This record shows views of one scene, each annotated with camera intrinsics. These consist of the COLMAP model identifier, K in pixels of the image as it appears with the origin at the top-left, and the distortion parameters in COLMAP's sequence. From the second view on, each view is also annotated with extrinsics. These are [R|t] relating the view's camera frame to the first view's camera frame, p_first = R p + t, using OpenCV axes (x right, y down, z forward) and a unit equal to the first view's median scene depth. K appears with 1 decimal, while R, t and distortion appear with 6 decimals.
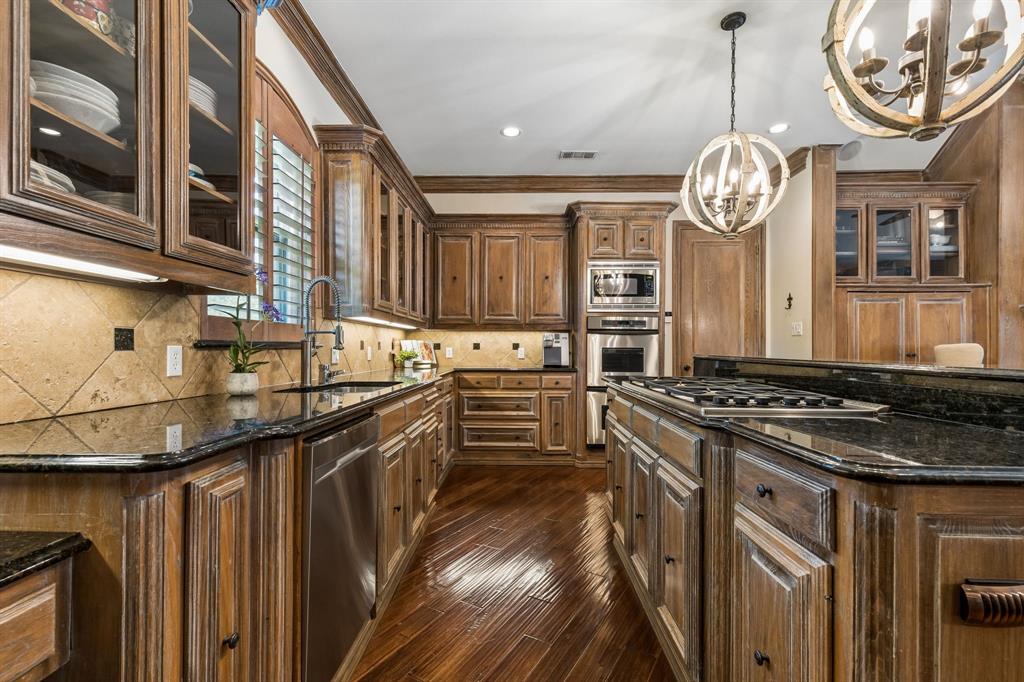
lens RADIAL K [[458.5, 0, 508.5], [0, 458.5, 348.2], [0, 0, 1]] dist [0.004273, -0.000264]
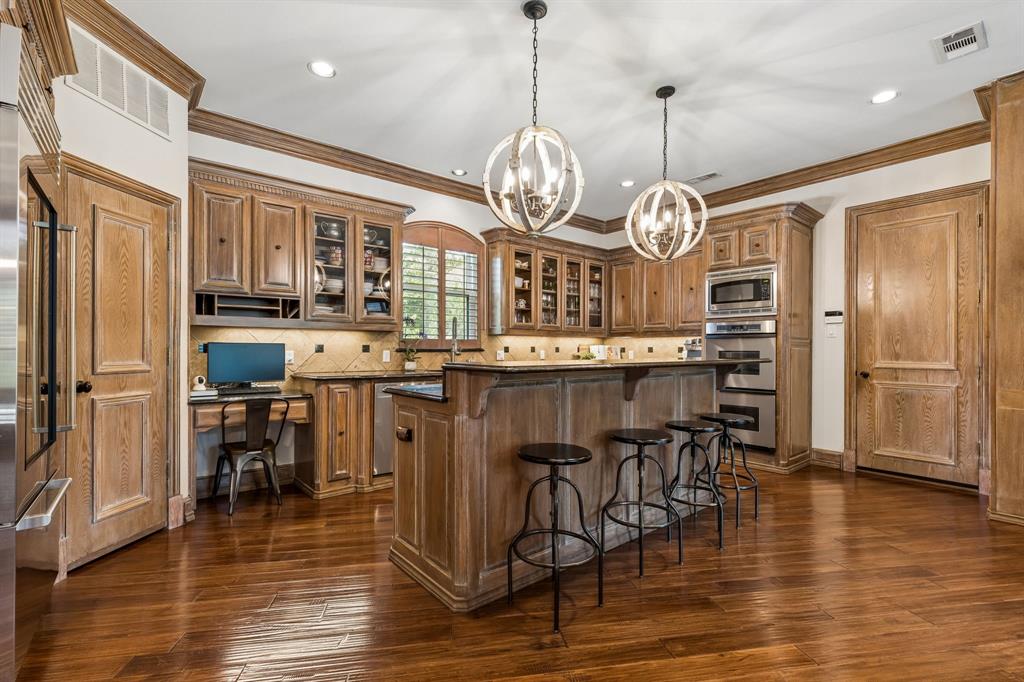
lens RADIAL K [[458.5, 0, 508.5], [0, 458.5, 348.2], [0, 0, 1]] dist [0.004273, -0.000264]
pose [[0.650931, -0.003916, -0.759127, 0.703672], [0.000397, 0.999988, -0.004817, -0.002670], [0.759137, 0.002834, 0.650925, -0.084146]]
